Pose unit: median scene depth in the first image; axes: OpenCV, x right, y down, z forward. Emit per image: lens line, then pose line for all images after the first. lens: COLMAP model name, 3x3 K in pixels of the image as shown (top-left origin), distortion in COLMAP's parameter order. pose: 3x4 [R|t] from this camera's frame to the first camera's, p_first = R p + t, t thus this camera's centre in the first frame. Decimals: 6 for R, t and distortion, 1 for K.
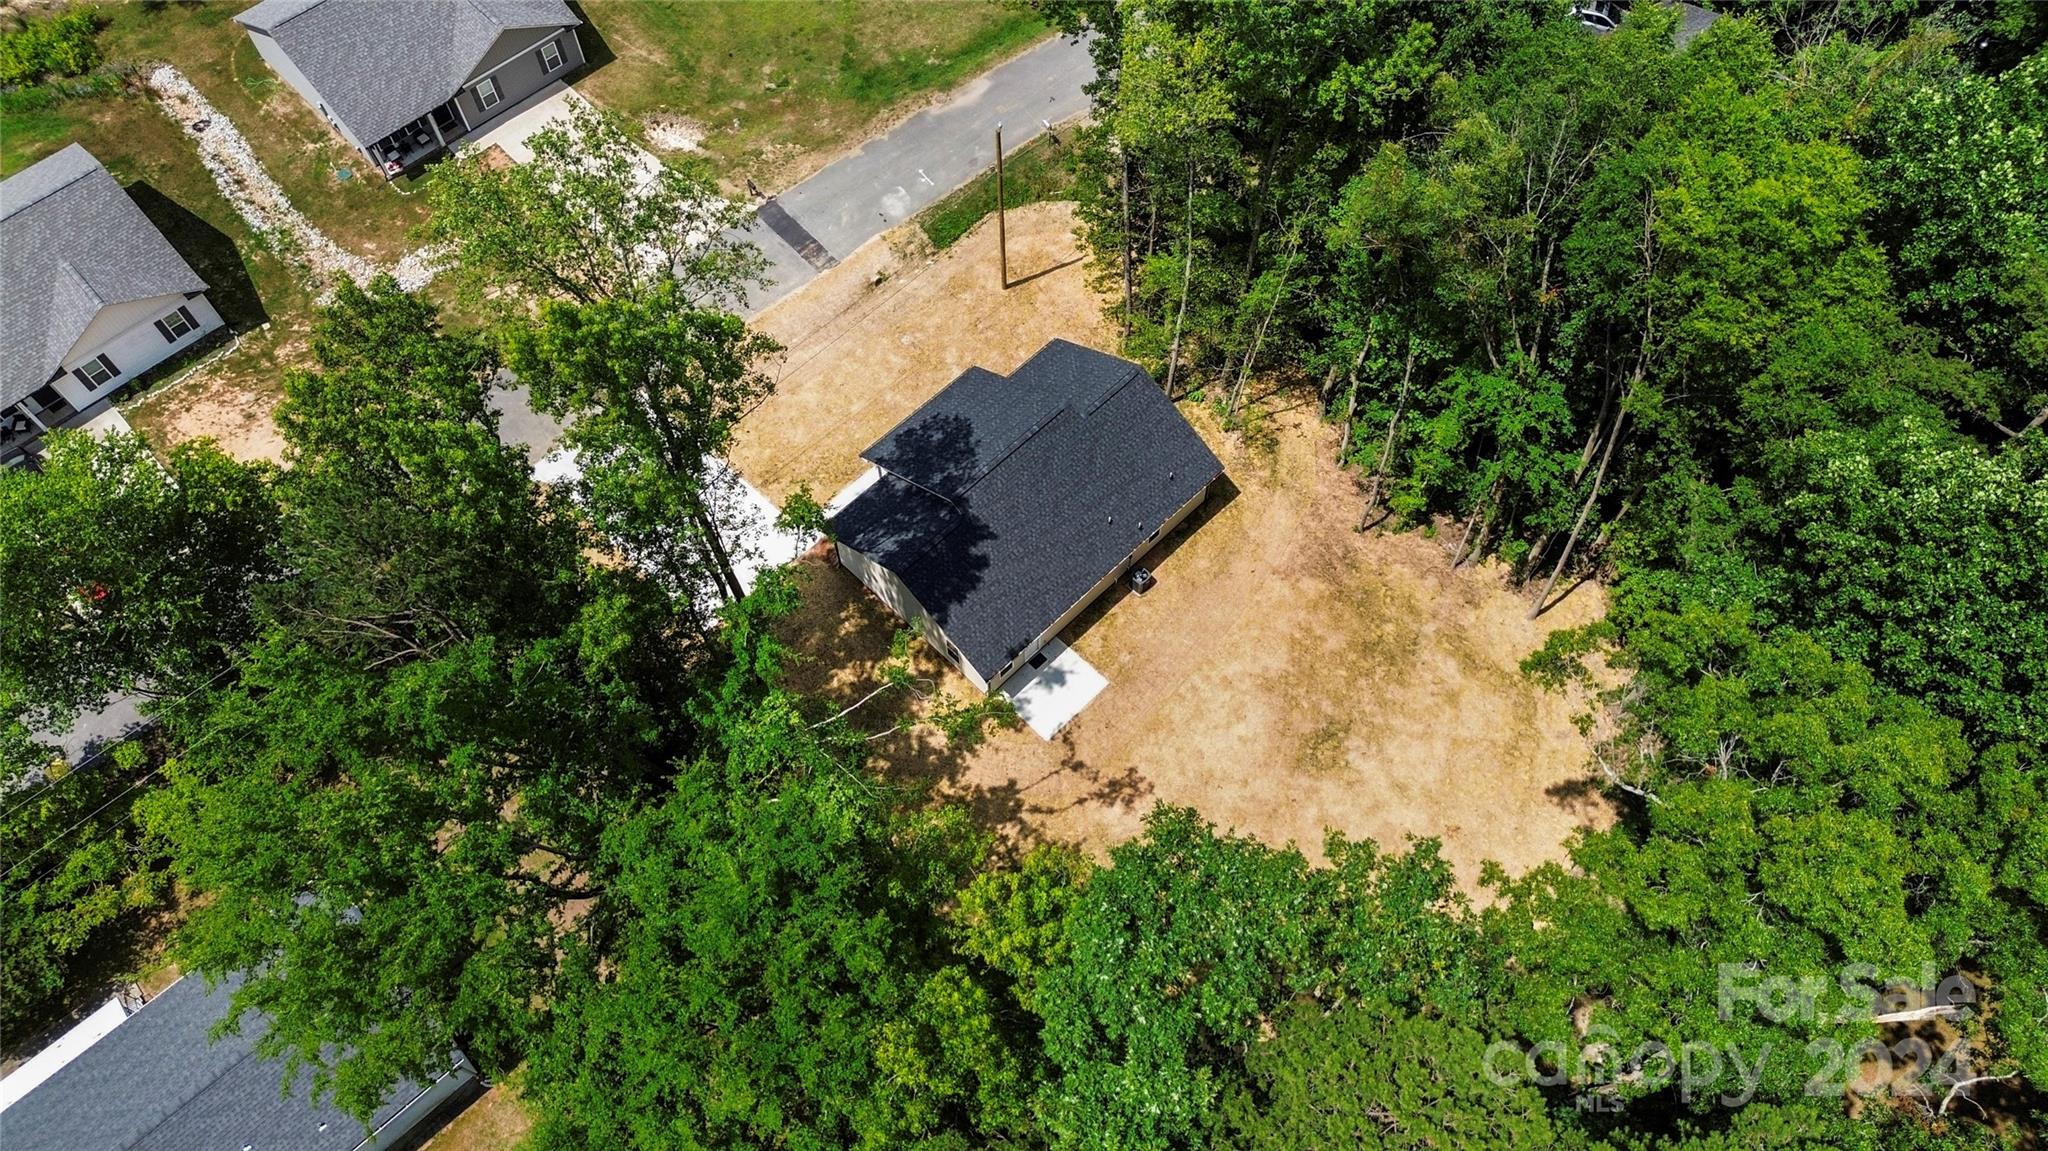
lens RADIAL K [[1483.1, 0, 1027.4], [0, 1483.1, 576.5], [0, 0, 1]] dist [0.018349, -0.022760]
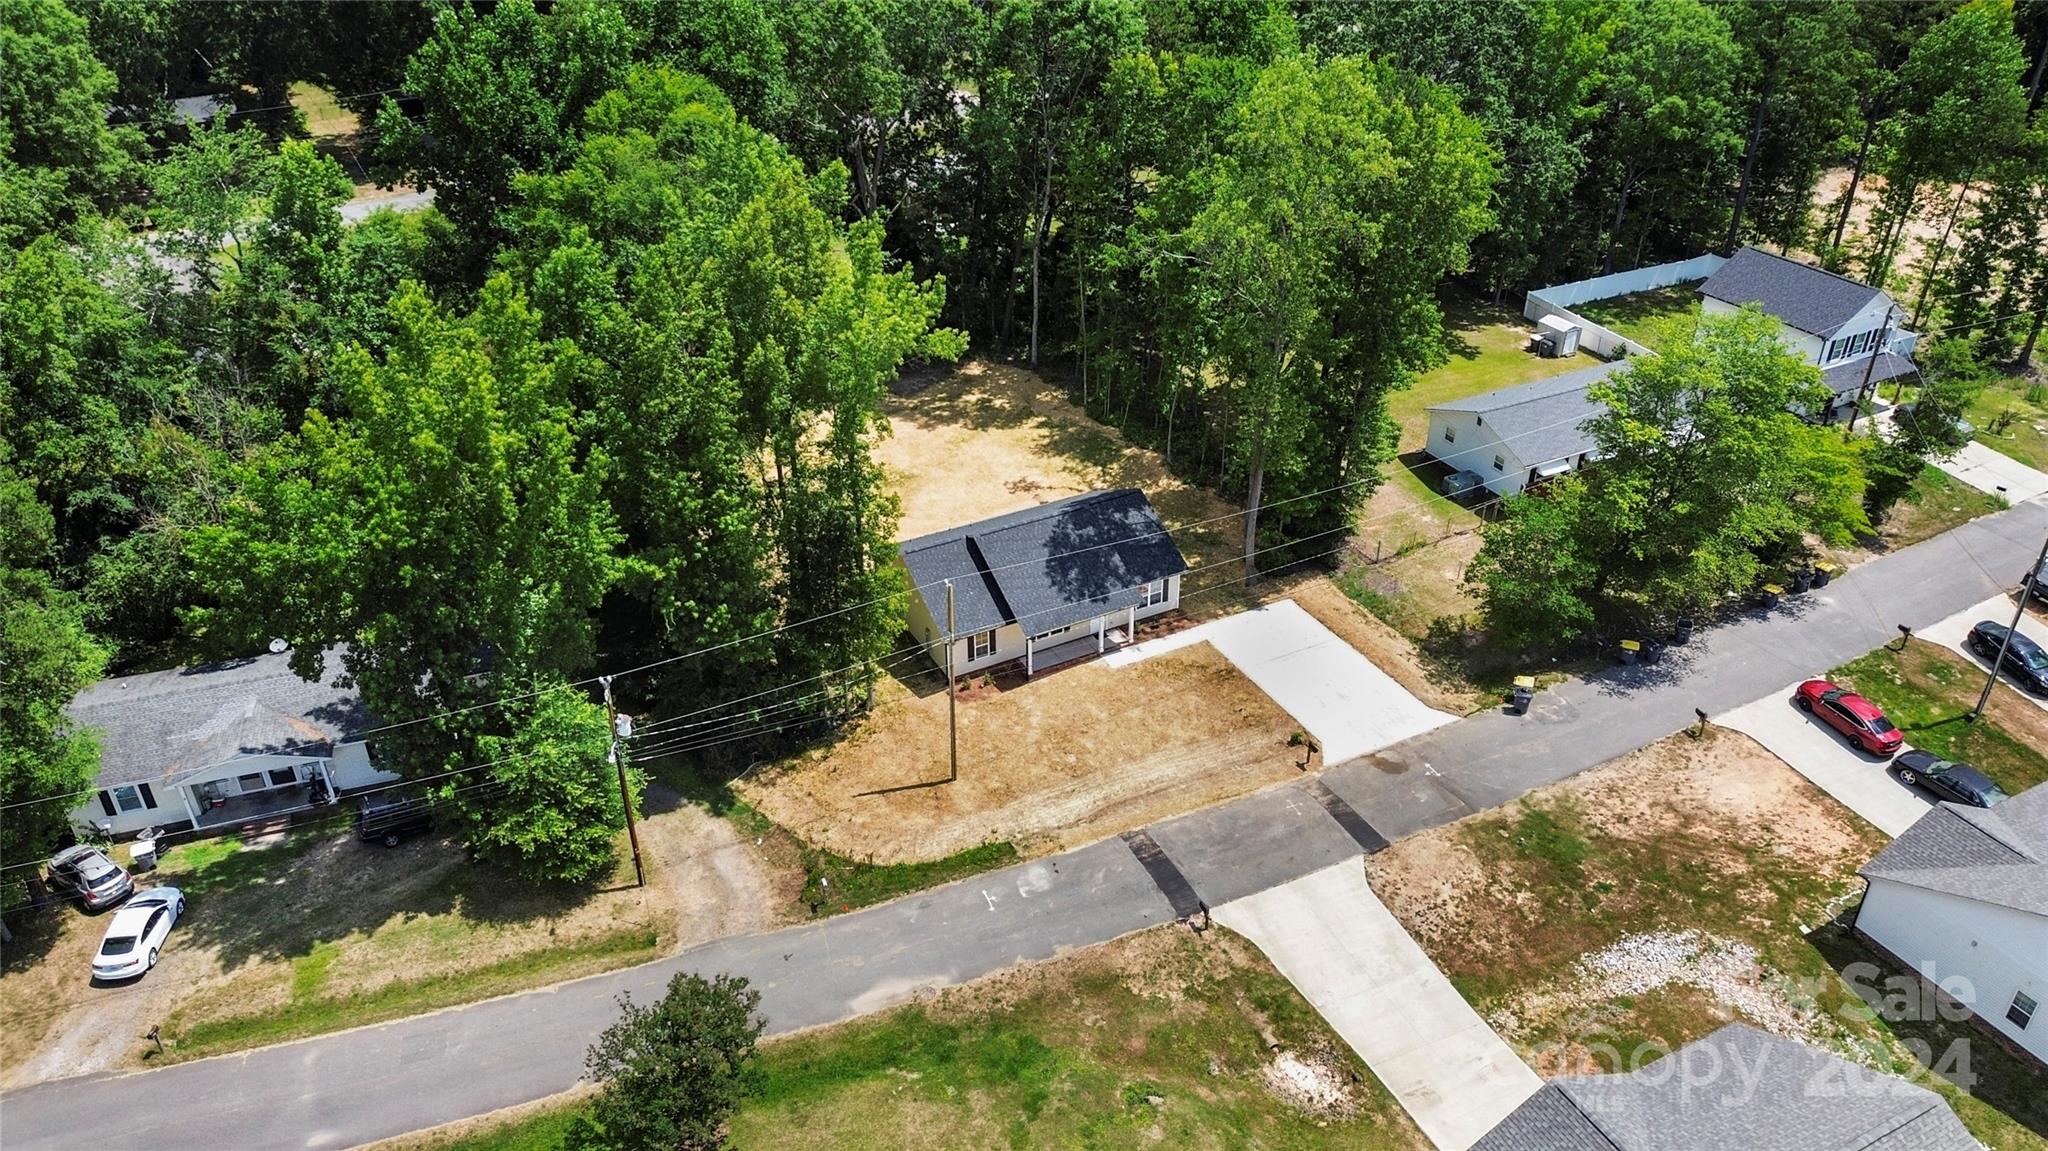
lens RADIAL K [[1483.1, 0, 1023.2], [0, 1483.1, 578.4], [0, 0, 1]] dist [0.018349, -0.022760]
pose [[-0.955137, -0.145941, 0.257711, -0.269668], [0.263049, -0.018204, 0.964611, -1.043035], [-0.136085, 0.989126, 0.055776, 0.789000]]
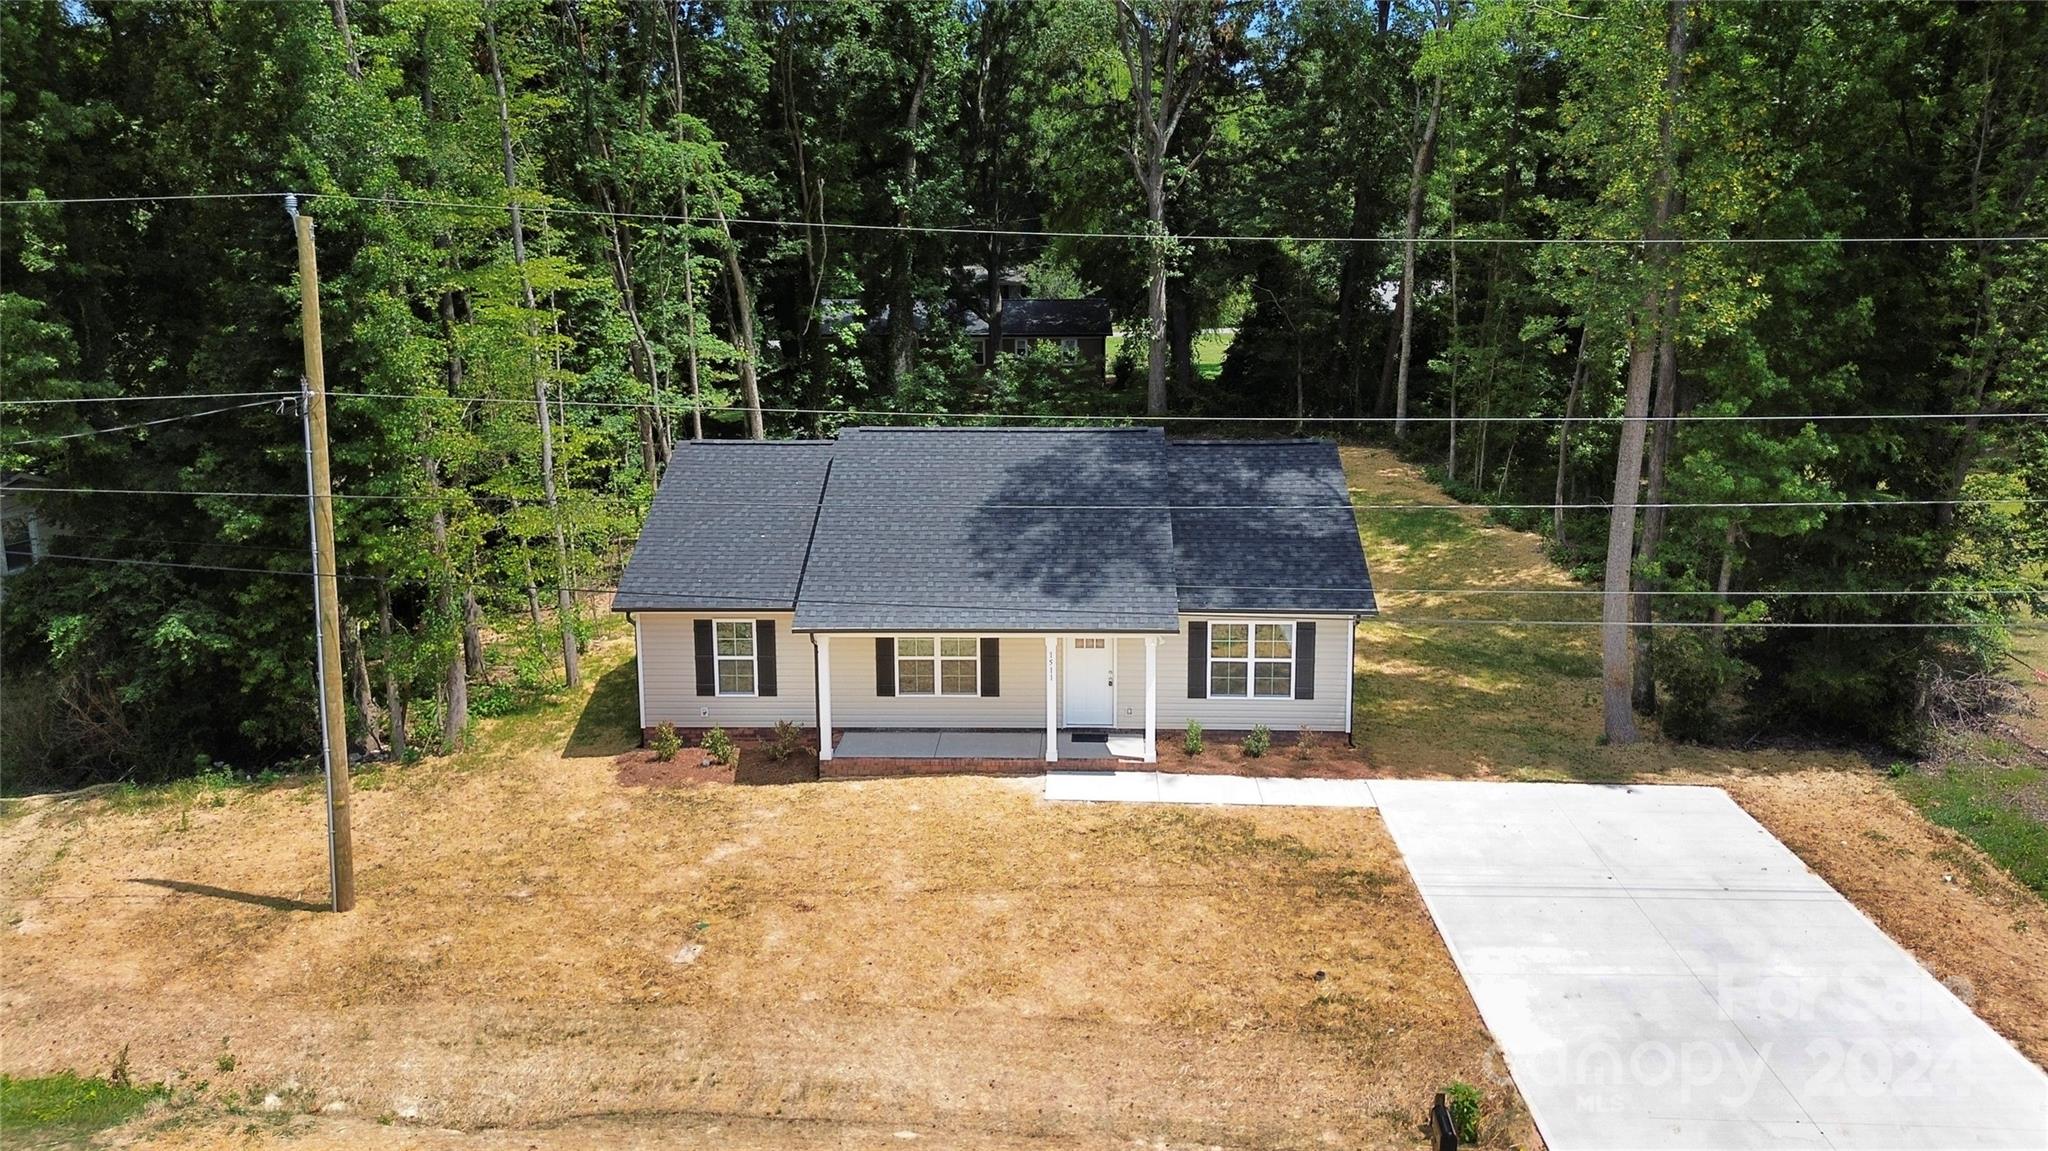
lens RADIAL K [[1483.1, 0, 1034.5], [0, 1483.1, 521.4], [0, 0, 1]] dist [0.018349, -0.022760]
pose [[-0.674348, -0.123201, 0.728063, -0.316819], [0.646854, 0.376981, 0.662922, -0.325760], [-0.356139, 0.917991, -0.174524, 0.896738]]
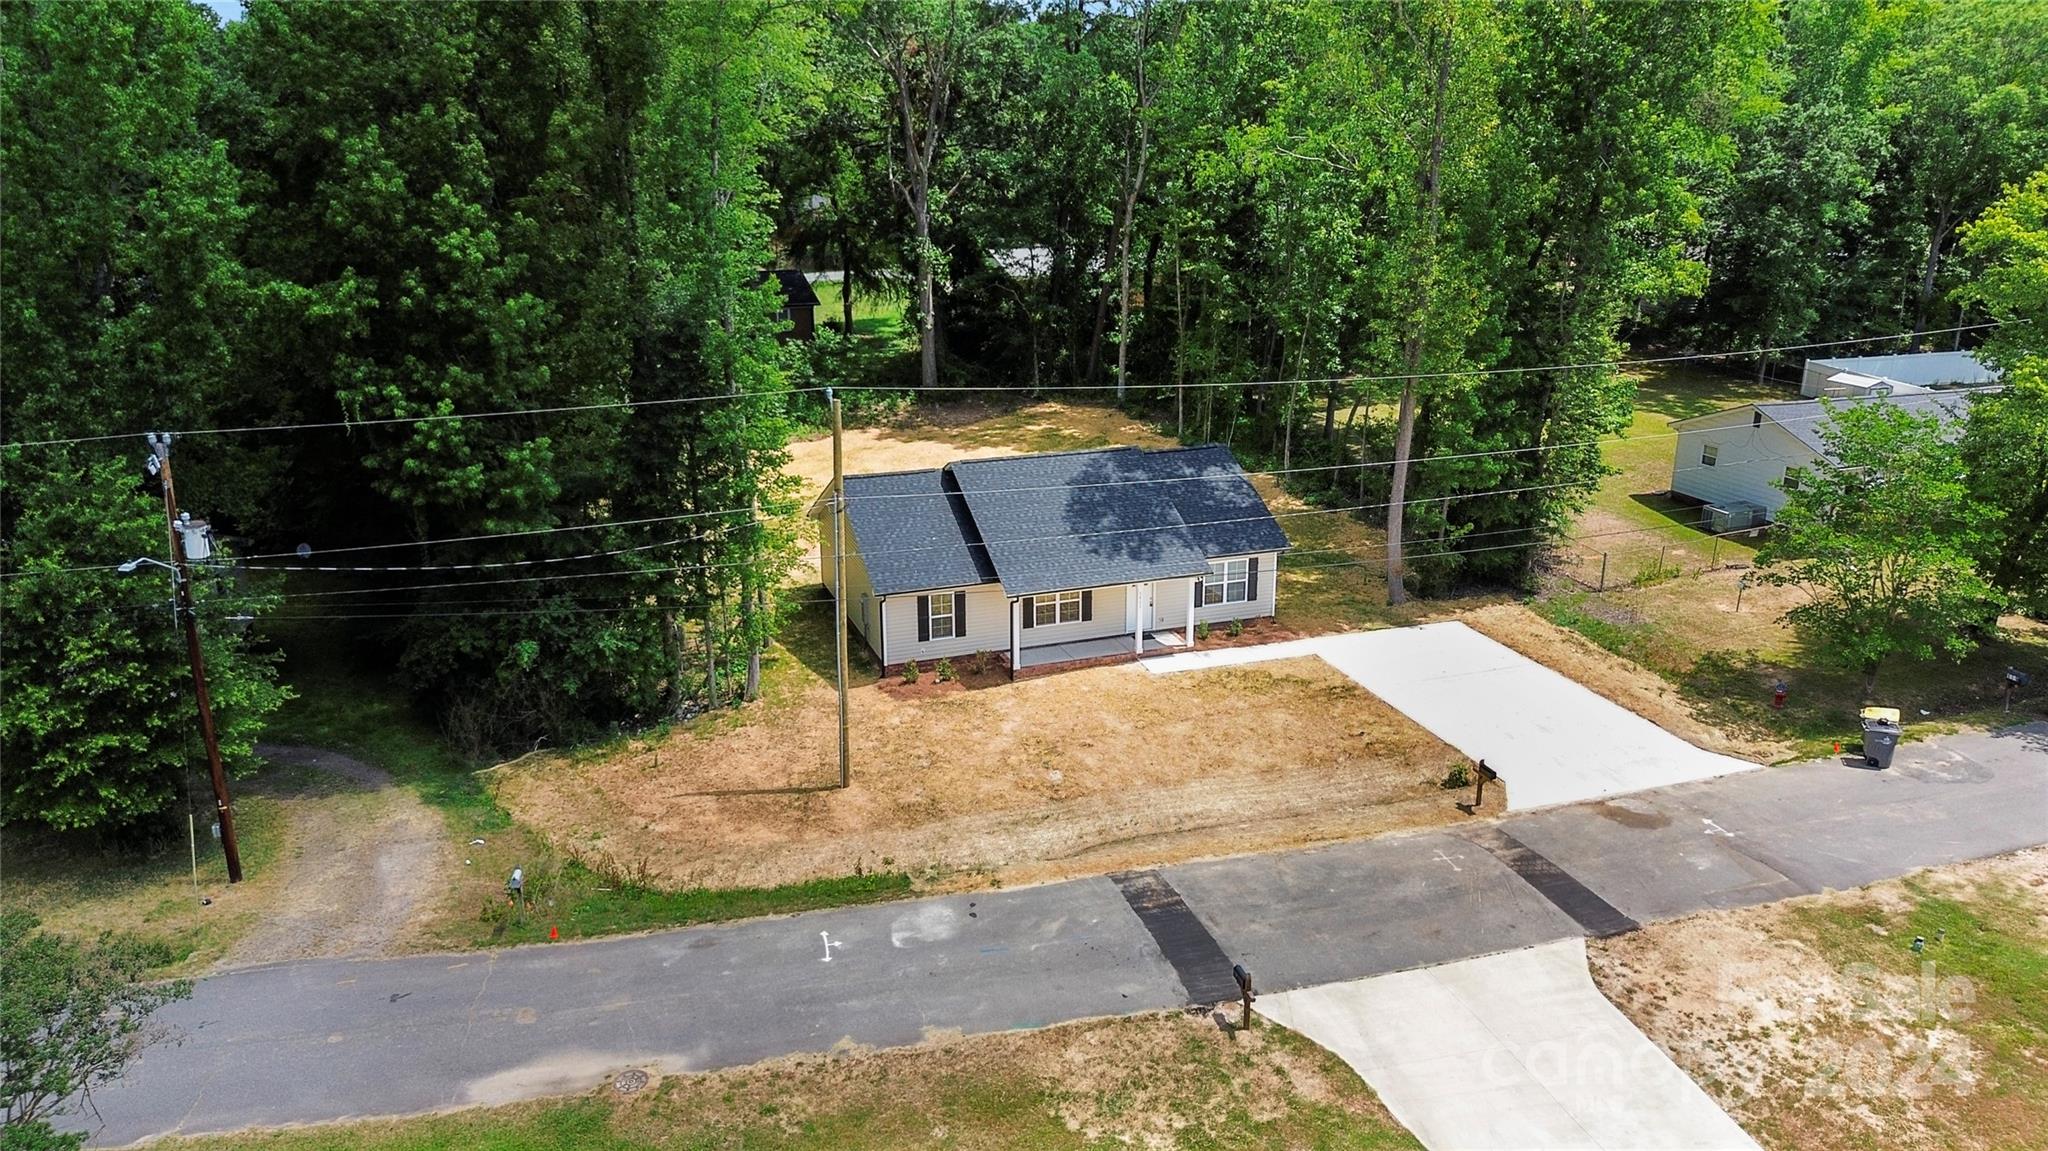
lens RADIAL K [[1483.1, 0, 1020.6], [0, 1483.1, 575.2], [0, 0, 1]] dist [0.018349, -0.022760]
pose [[-0.901484, -0.118829, 0.416180, -0.278800], [0.381674, 0.235154, 0.893883, -0.647300], [-0.204086, 0.964667, -0.166634, 0.968028]]
